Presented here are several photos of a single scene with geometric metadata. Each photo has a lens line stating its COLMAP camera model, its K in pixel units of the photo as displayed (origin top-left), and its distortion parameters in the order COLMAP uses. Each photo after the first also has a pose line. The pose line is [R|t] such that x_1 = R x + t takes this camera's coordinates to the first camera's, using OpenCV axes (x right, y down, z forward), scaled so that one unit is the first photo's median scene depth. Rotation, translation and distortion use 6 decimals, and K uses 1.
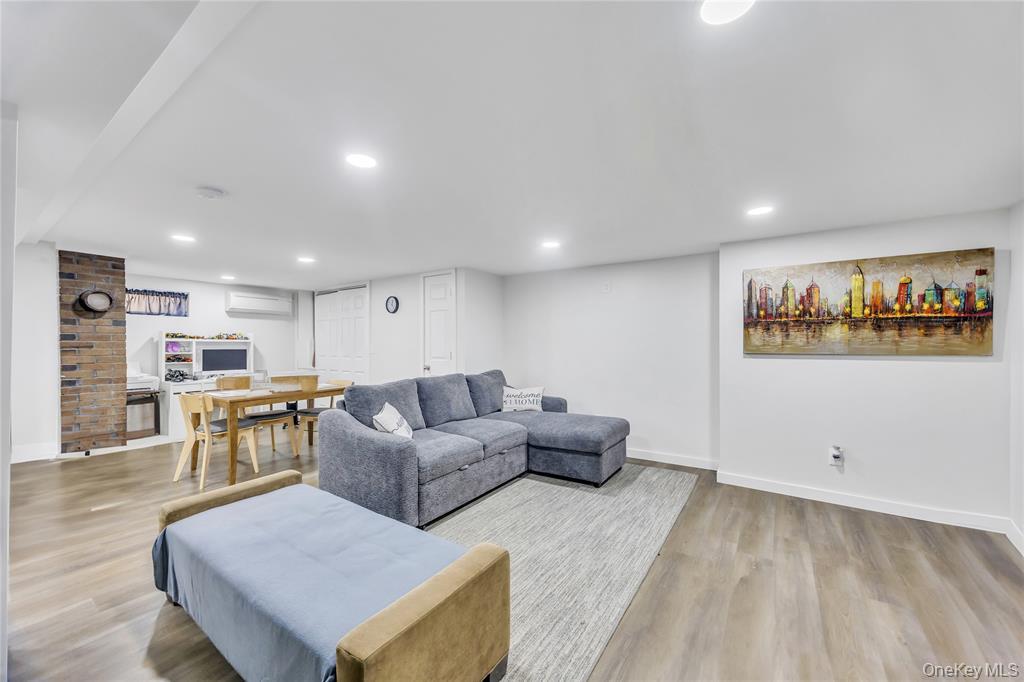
lens RADIAL K [[397.7, 0, 517.8], [0, 397.7, 344.7], [0, 0, 1]] dist [0.002917, 0.000100]
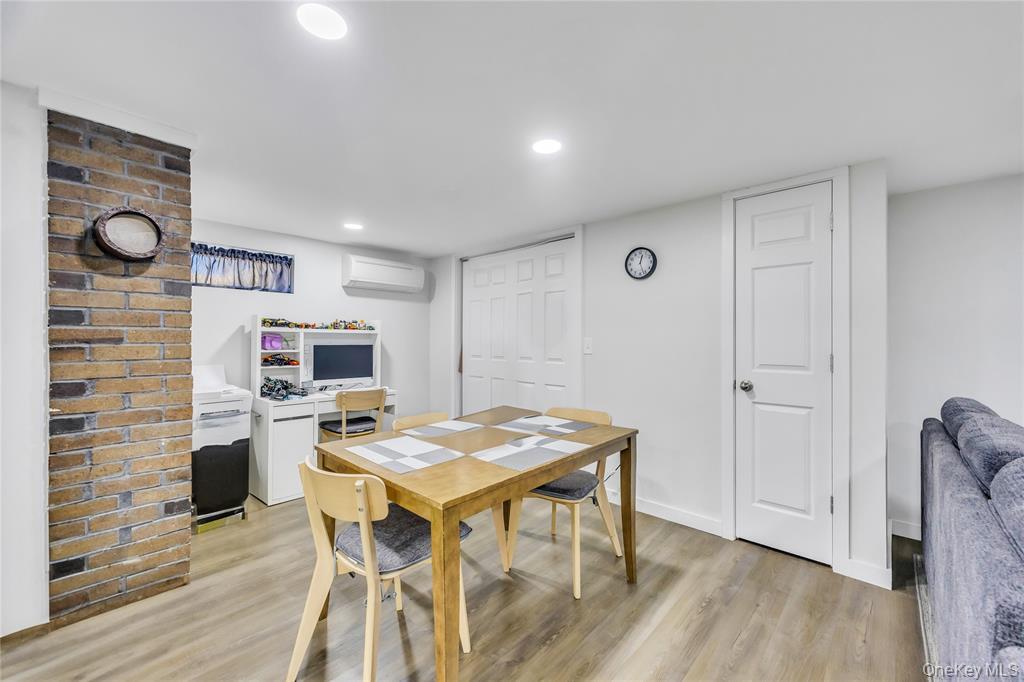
lens RADIAL K [[407.6, 0, 514.5], [0, 407.6, 337.7], [0, 0, 1]] dist [-0.004377, 0.000127]
pose [[0.987913, 0.001808, -0.154996, -0.570296], [-0.002584, 0.999985, -0.004806, 0.003414], [0.154985, 0.005148, 0.987903, 0.627091]]
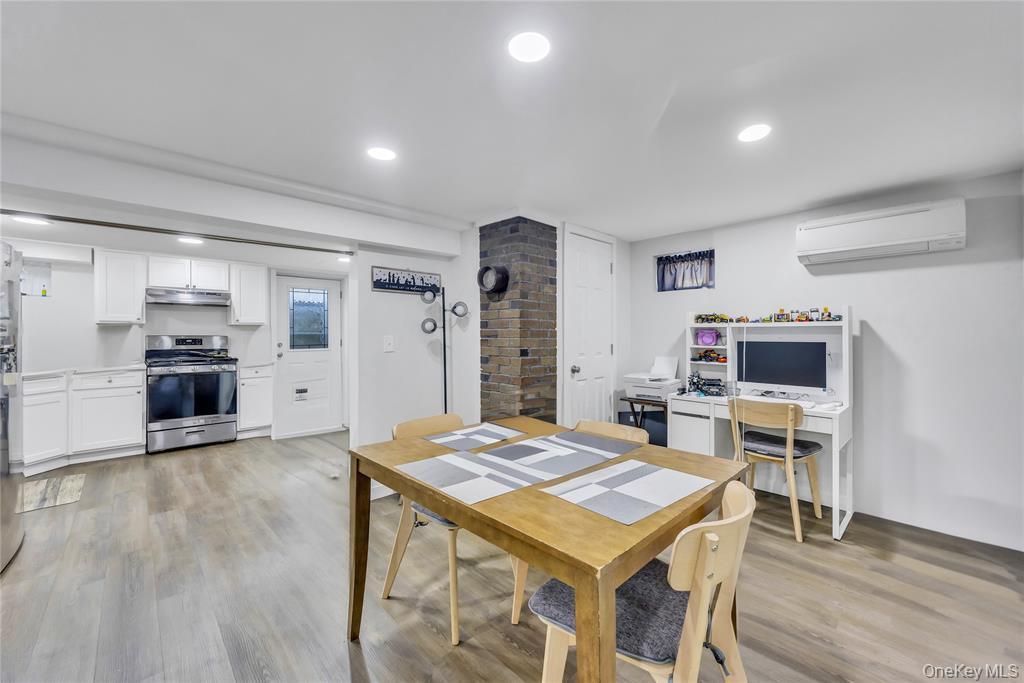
lens RADIAL K [[407.6, 0, 516.4], [0, 407.6, 331.9], [0, 0, 1]] dist [-0.004377, 0.000127]
pose [[-0.219639, -0.006696, -0.975558, -0.264836], [0.001674, 0.999972, -0.007241, 0.003265], [0.975580, -0.003223, -0.219622, 1.222284]]
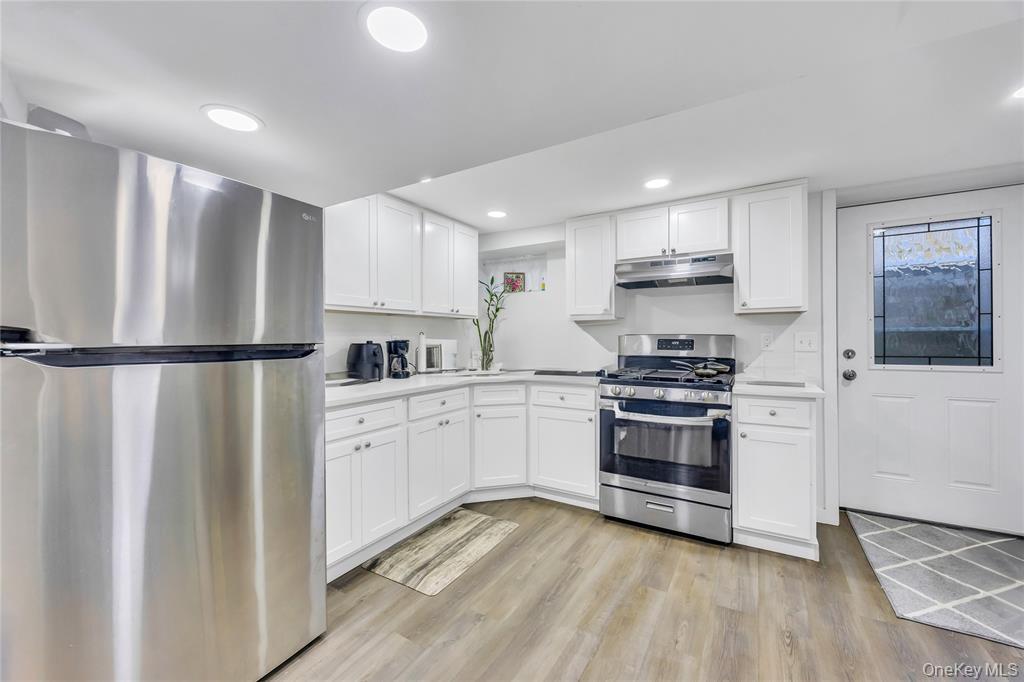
lens RADIAL K [[407.6, 0, 513.0], [0, 407.6, 333.3], [0, 0, 1]] dist [-0.004377, 0.000127]
pose [[-0.999065, 0.002502, -0.043171, -0.968737], [0.003013, 0.999926, -0.011757, 0.010829], [0.043139, -0.011876, -0.998999, 0.686976]]
